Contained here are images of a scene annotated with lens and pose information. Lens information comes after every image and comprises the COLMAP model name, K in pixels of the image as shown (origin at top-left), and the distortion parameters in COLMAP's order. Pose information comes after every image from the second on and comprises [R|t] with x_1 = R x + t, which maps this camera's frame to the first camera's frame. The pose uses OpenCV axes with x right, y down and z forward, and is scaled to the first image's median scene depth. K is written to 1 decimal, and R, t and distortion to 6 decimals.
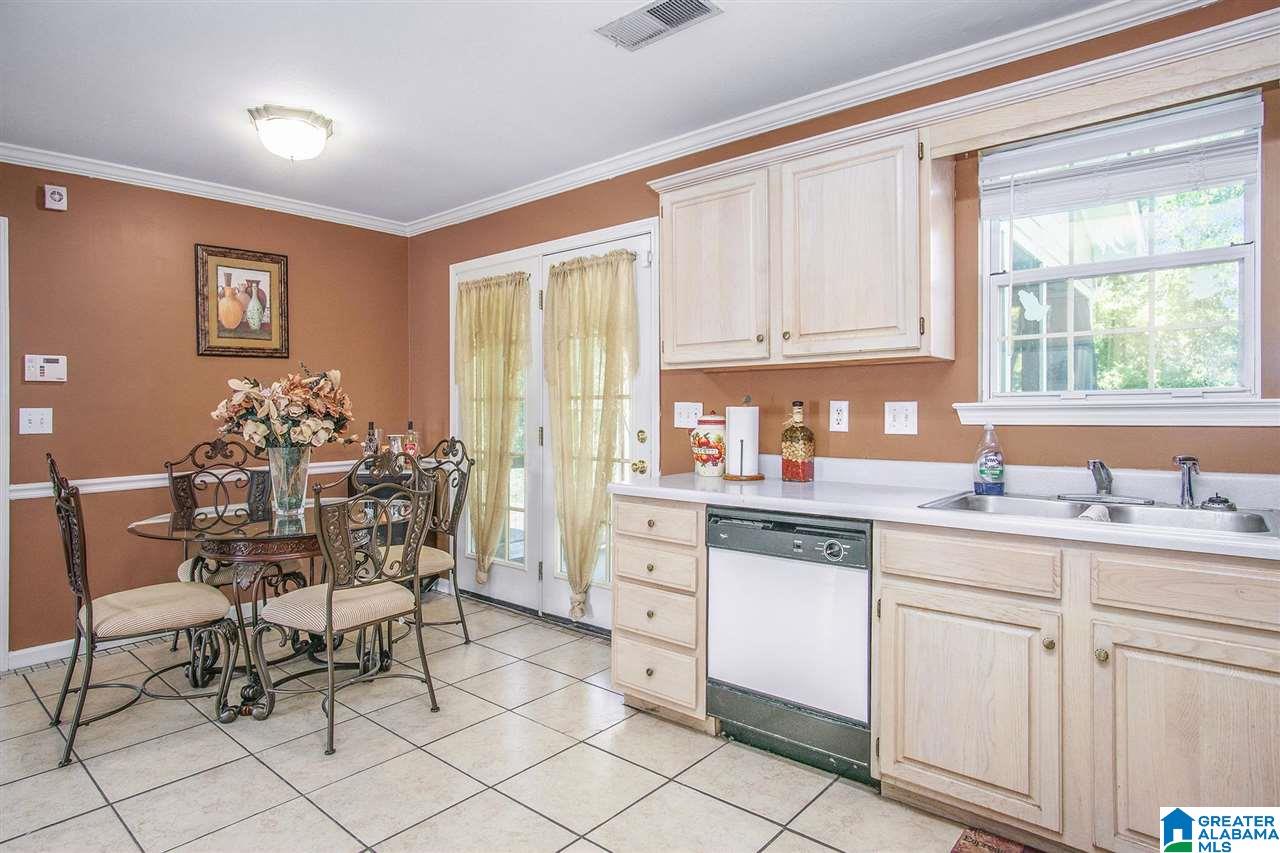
lens RADIAL K [[687.1, 0, 641.2], [0, 687.1, 424.8], [0, 0, 1]] dist [-0.012630, -0.003260]
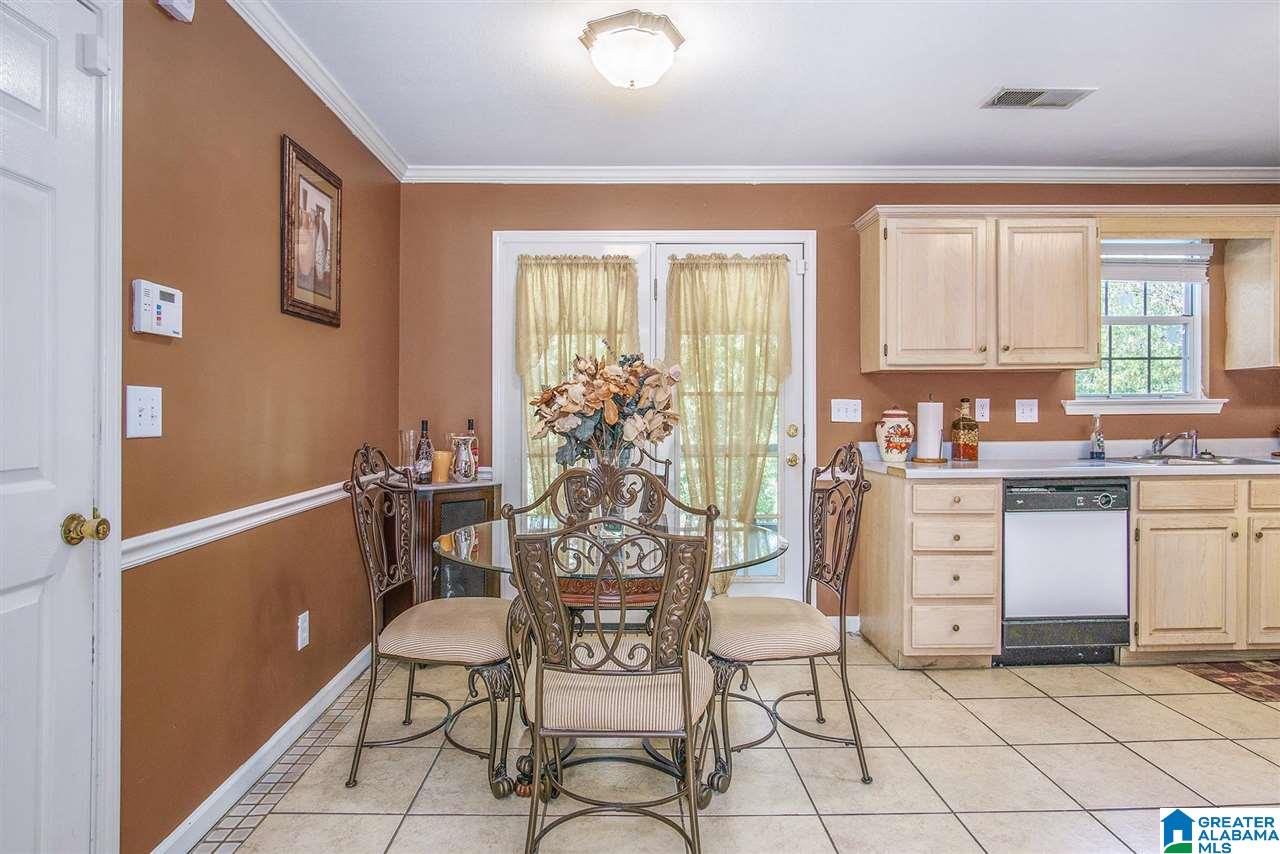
lens RADIAL K [[687.1, 0, 633.2], [0, 687.1, 413.1], [0, 0, 1]] dist [-0.012630, -0.003260]
pose [[0.754656, 0.004732, 0.656103, -1.167055], [0.019210, 0.999386, -0.029303, 0.019810], [-0.655839, 0.034718, 0.754102, 0.470409]]
